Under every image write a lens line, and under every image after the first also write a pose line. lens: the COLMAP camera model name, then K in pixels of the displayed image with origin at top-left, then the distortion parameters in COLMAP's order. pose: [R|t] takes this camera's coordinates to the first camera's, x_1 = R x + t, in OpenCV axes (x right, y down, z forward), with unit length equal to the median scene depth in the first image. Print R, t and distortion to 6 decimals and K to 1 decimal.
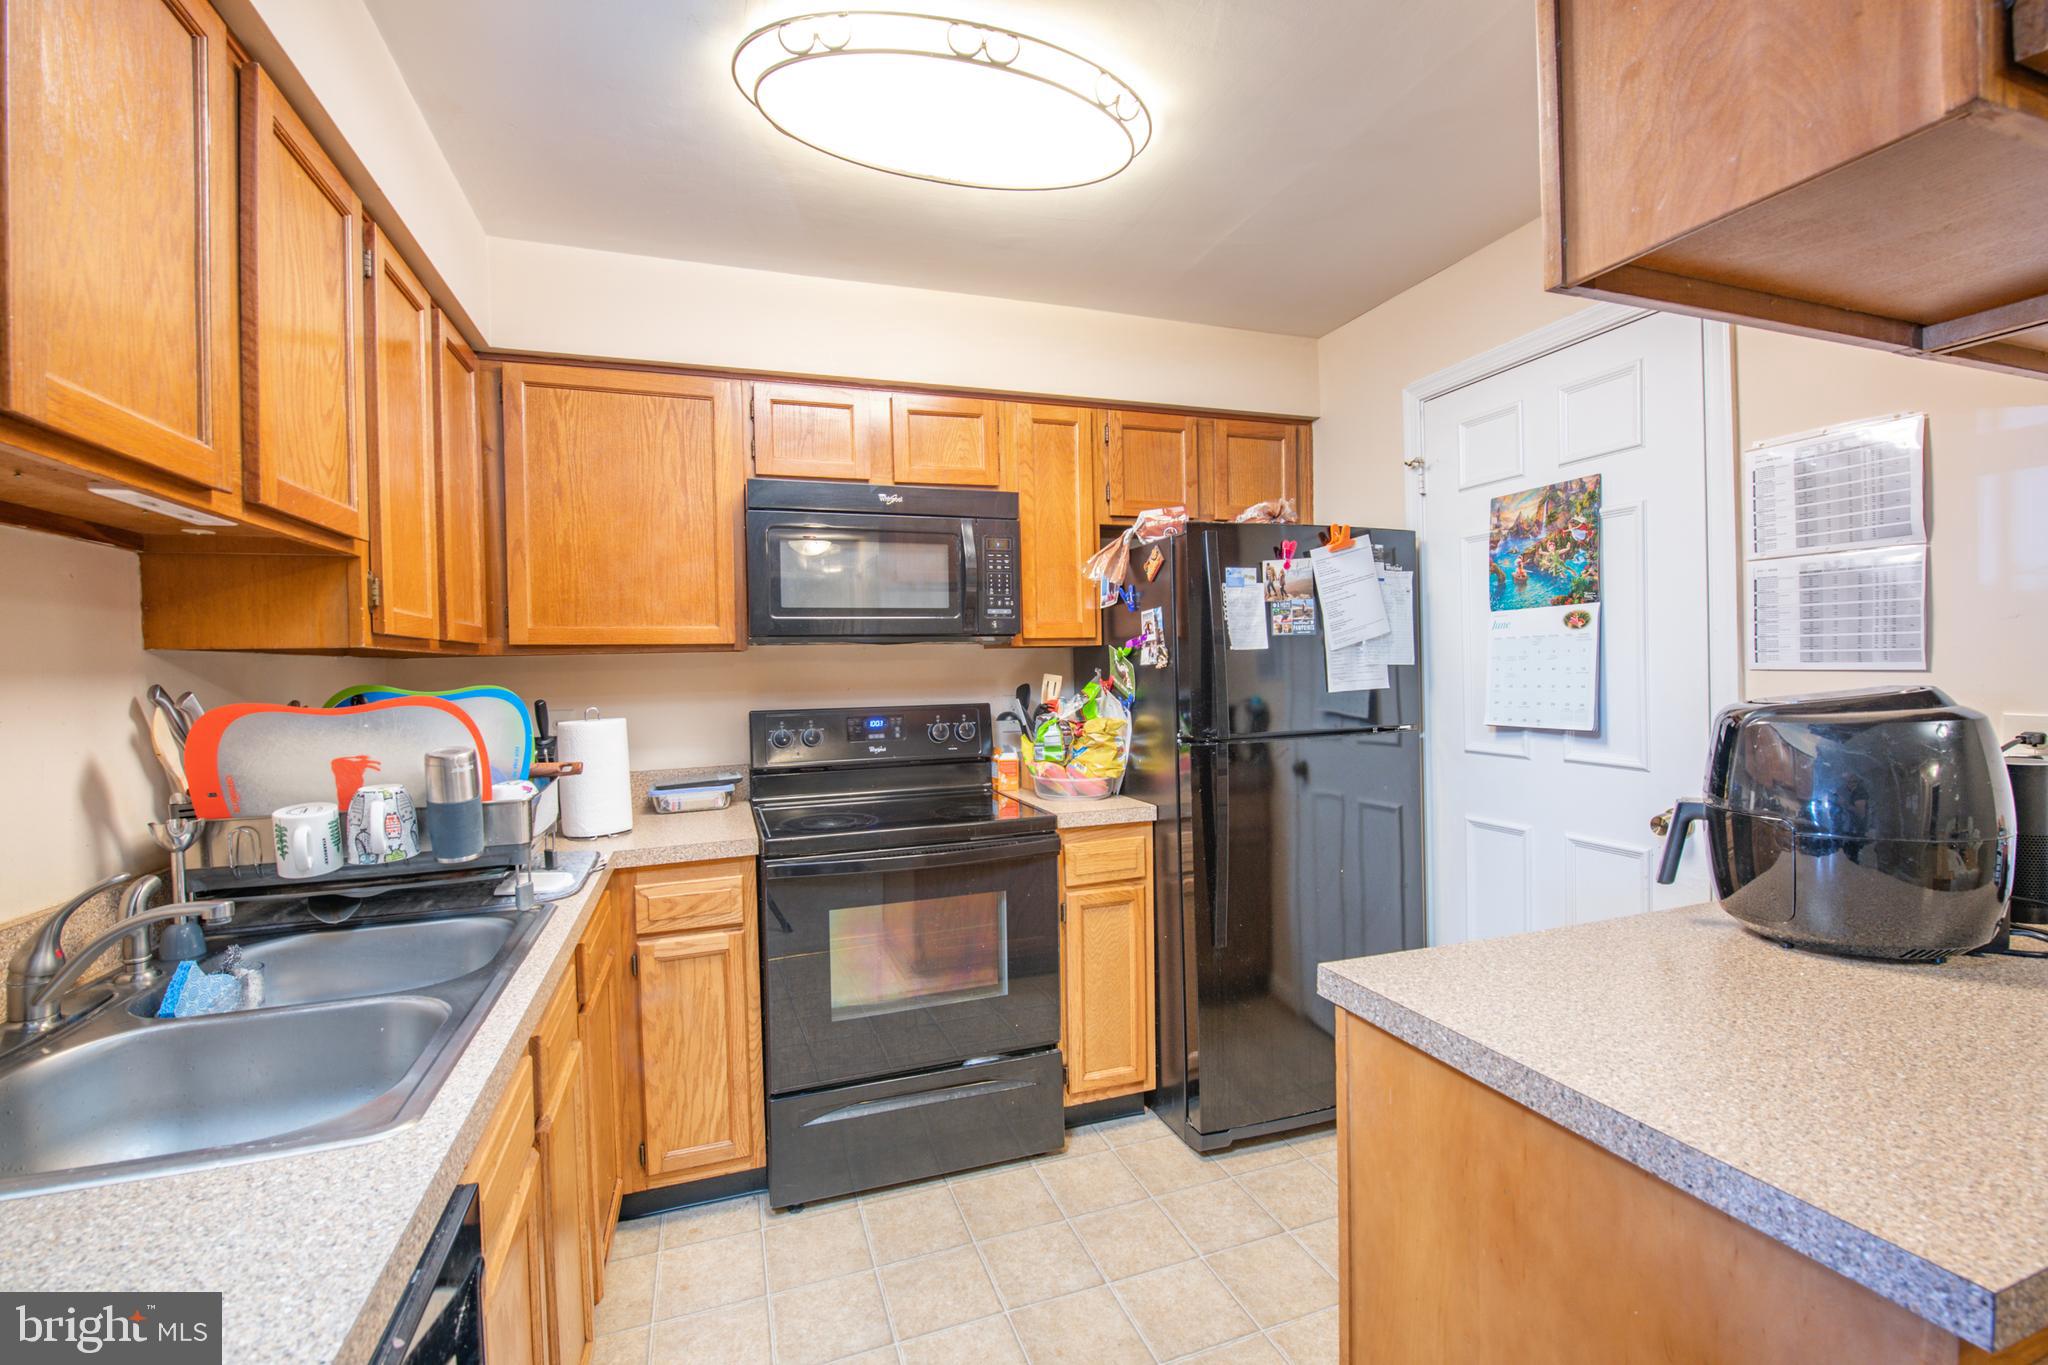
lens RADIAL K [[878.5, 0, 1020.5], [0, 878.5, 682.0], [0, 0, 1]] dist [-0.017108, -0.001465]
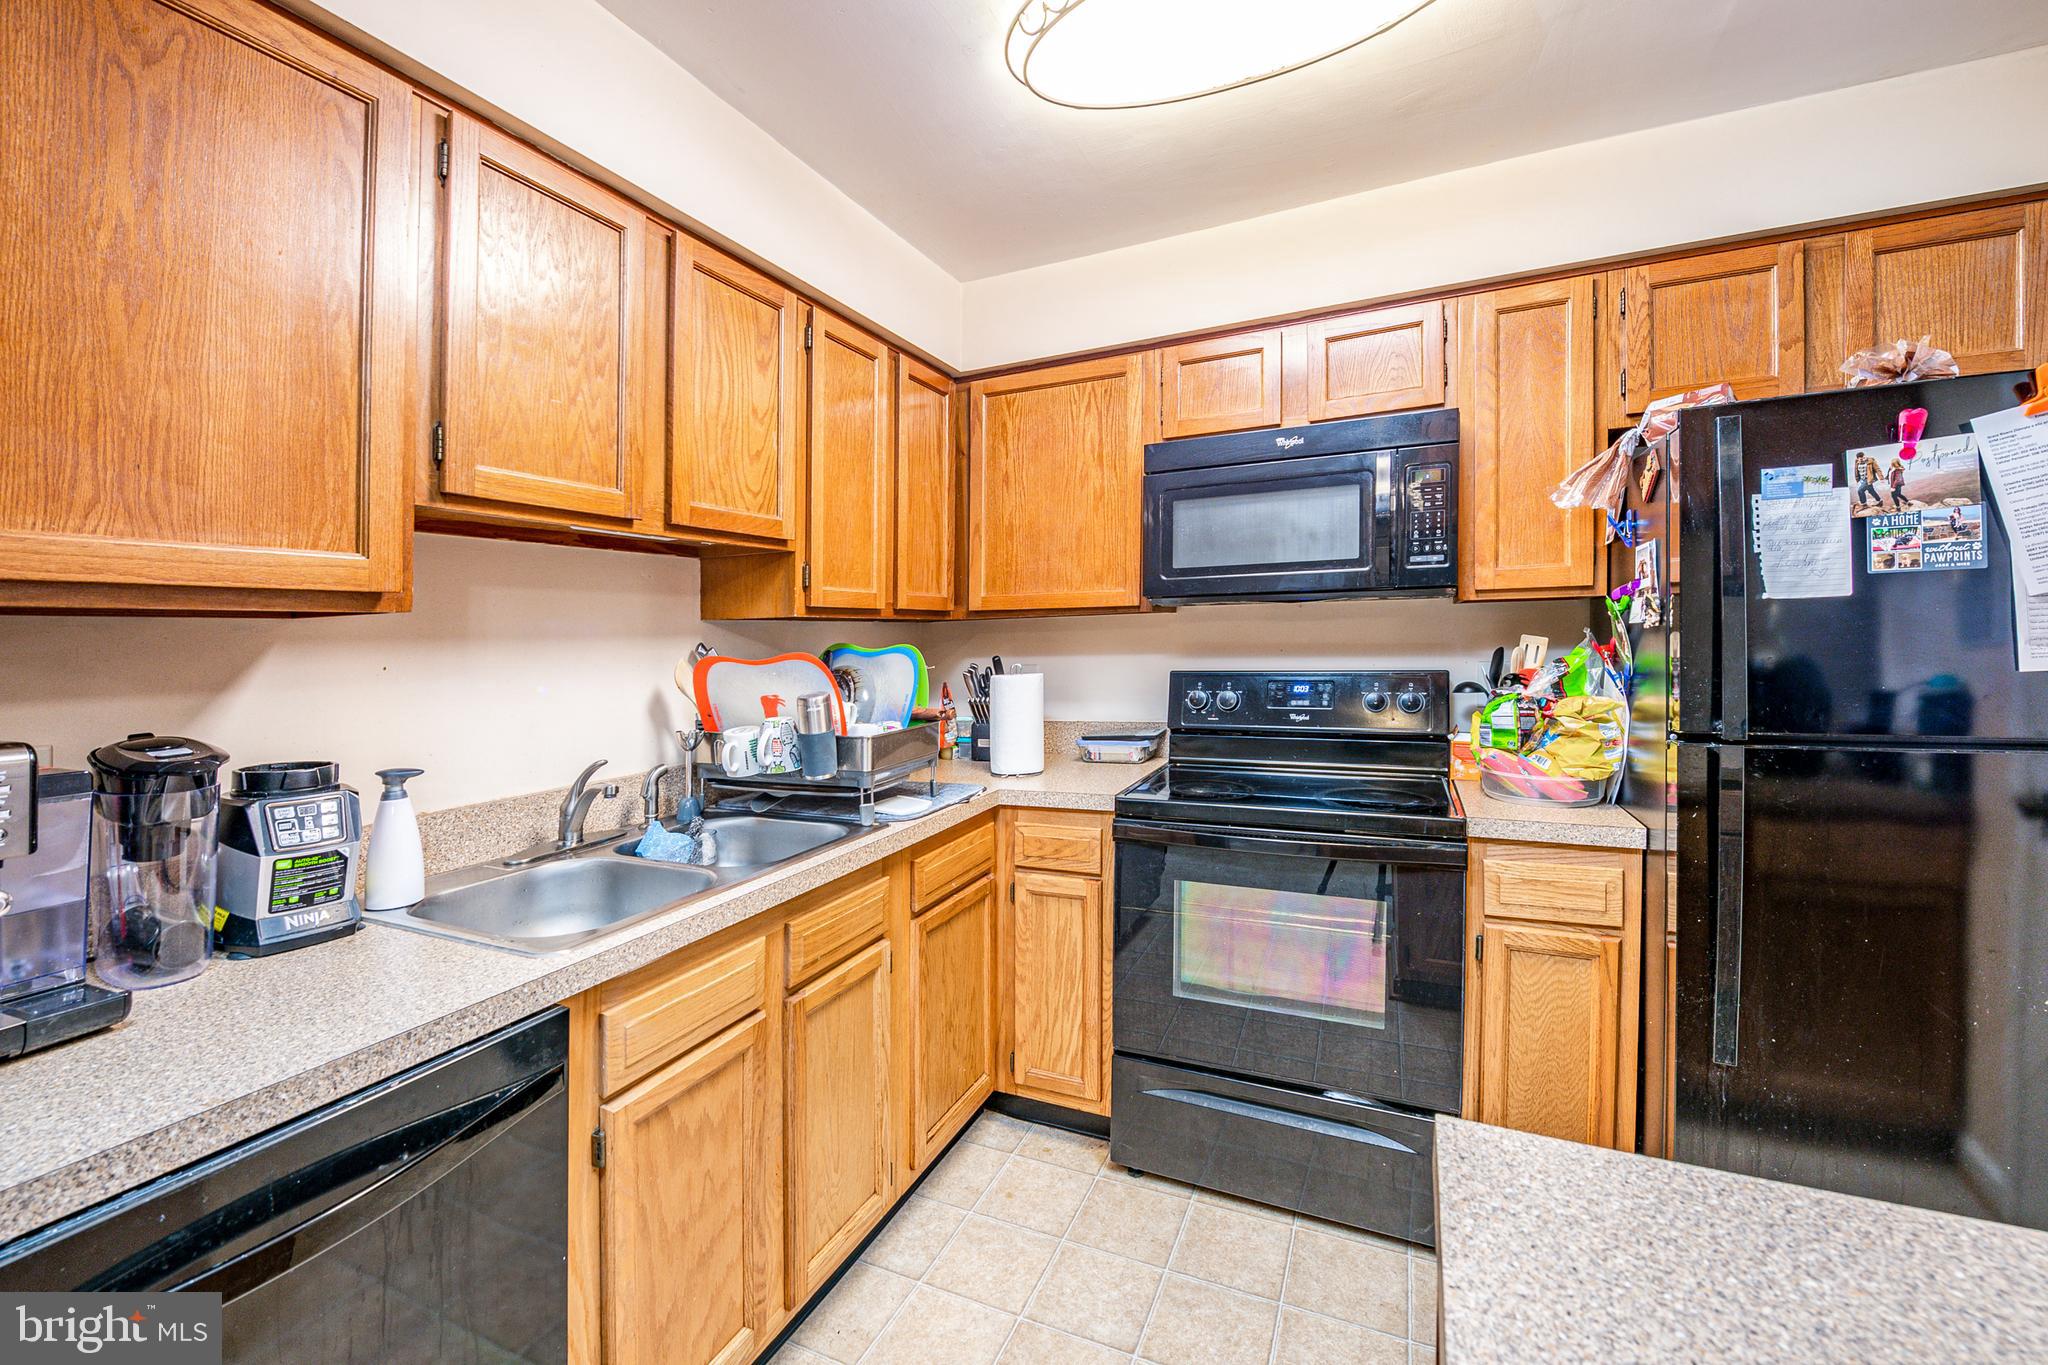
lens RADIAL K [[843.1, 0, 980.5], [0, 843.1, 632.1], [0, 0, 1]] dist [-0.009898, -0.002261]
pose [[0.701599, 0.000747, -0.712571, 0.265523], [-0.005748, 0.999973, -0.004611, -0.006792], [0.712549, 0.007332, 0.701584, 0.174113]]
